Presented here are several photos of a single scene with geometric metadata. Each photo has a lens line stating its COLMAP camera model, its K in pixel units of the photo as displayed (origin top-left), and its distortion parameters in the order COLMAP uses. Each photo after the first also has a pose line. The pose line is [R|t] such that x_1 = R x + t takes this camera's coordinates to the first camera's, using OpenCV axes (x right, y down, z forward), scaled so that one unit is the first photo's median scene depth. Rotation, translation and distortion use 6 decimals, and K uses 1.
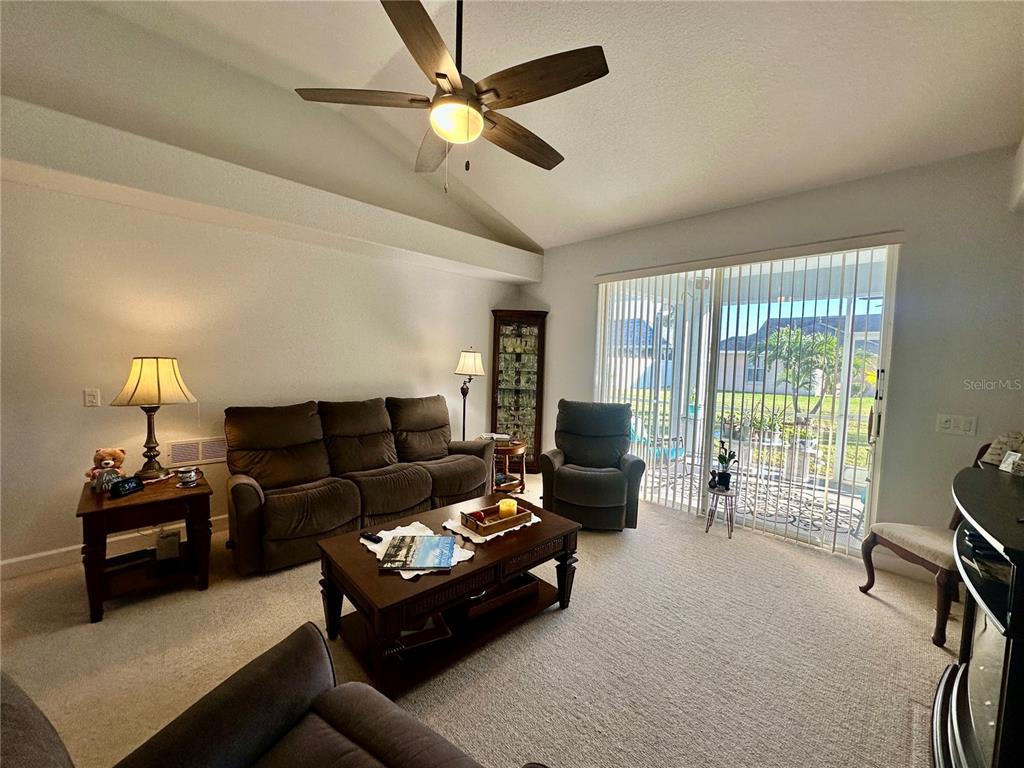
lens RADIAL K [[405.5, 0, 513.6], [0, 405.5, 391.7], [0, 0, 1]] dist [-0.004487, 0.000704]
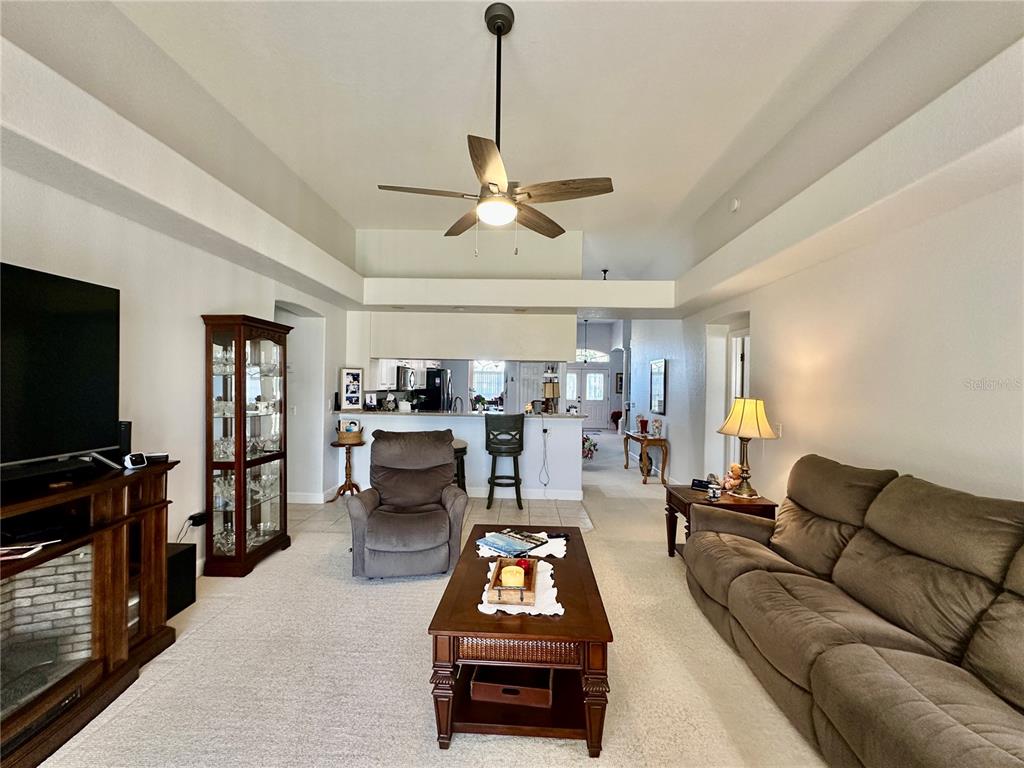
lens RADIAL K [[405.5, 0, 514.7], [0, 405.5, 382.2], [0, 0, 1]] dist [-0.004487, 0.000704]
pose [[-0.718485, -0.026277, -0.695046, 0.498561], [-0.084349, 0.995203, 0.049569, -0.133303], [0.690409, 0.094241, -0.717254, 1.378343]]
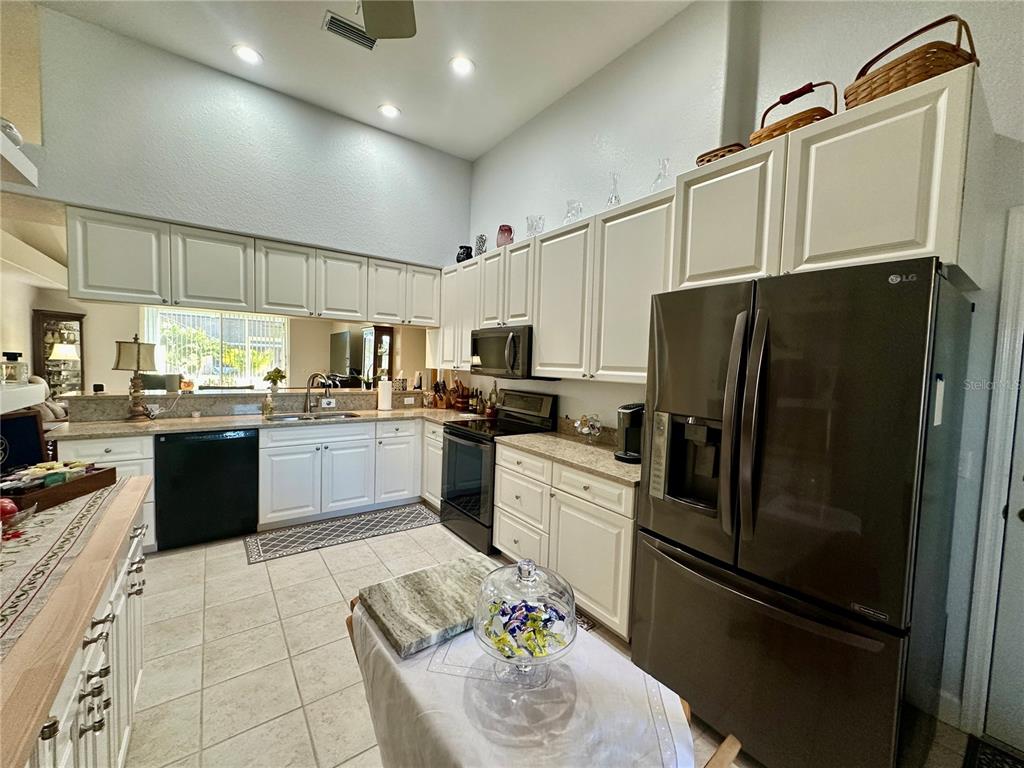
lens RADIAL K [[405.5, 0, 511.9], [0, 405.5, 387.5], [0, 0, 1]] dist [-0.004487, 0.000704]
pose [[0.136293, -0.081531, 0.987308, -2.062904], [0.047343, 0.996005, 0.075713, 0.033252], [-0.989537, 0.036422, 0.139609, -1.195176]]
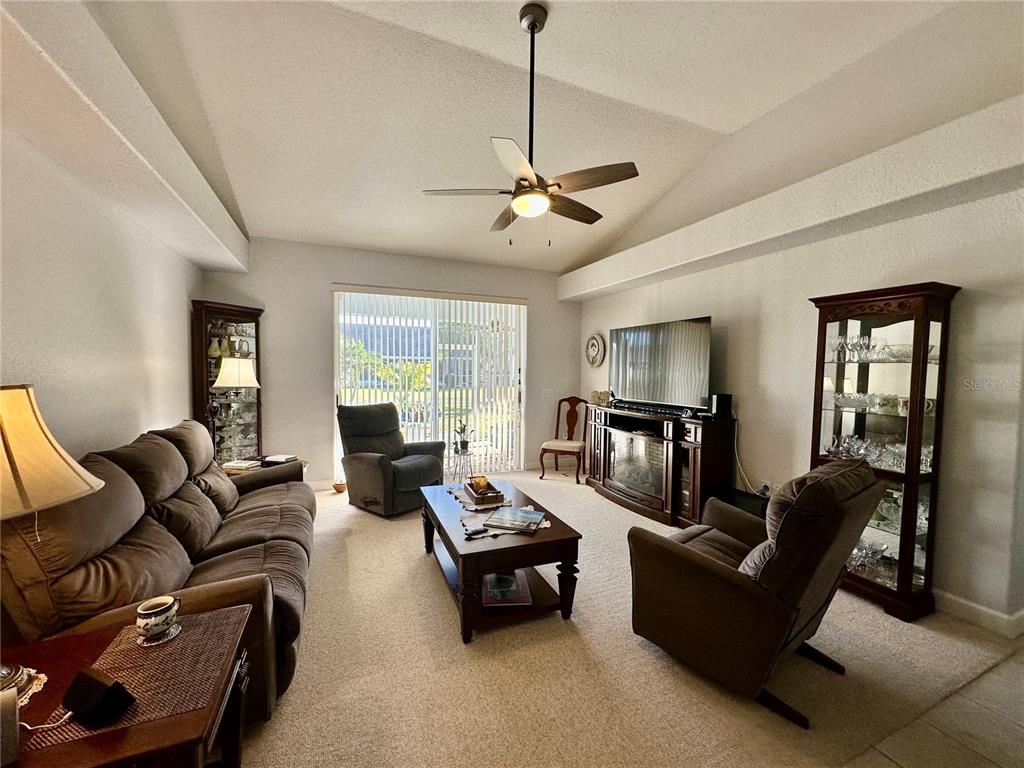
lens RADIAL K [[405.5, 0, 512.2], [0, 405.5, 384.0], [0, 0, 1]] dist [-0.004487, 0.000704]
pose [[0.354656, -0.060051, 0.933066, -1.008715], [0.075129, 0.996539, 0.035580, -0.057591], [-0.931974, 0.057482, 0.357940, 0.373395]]
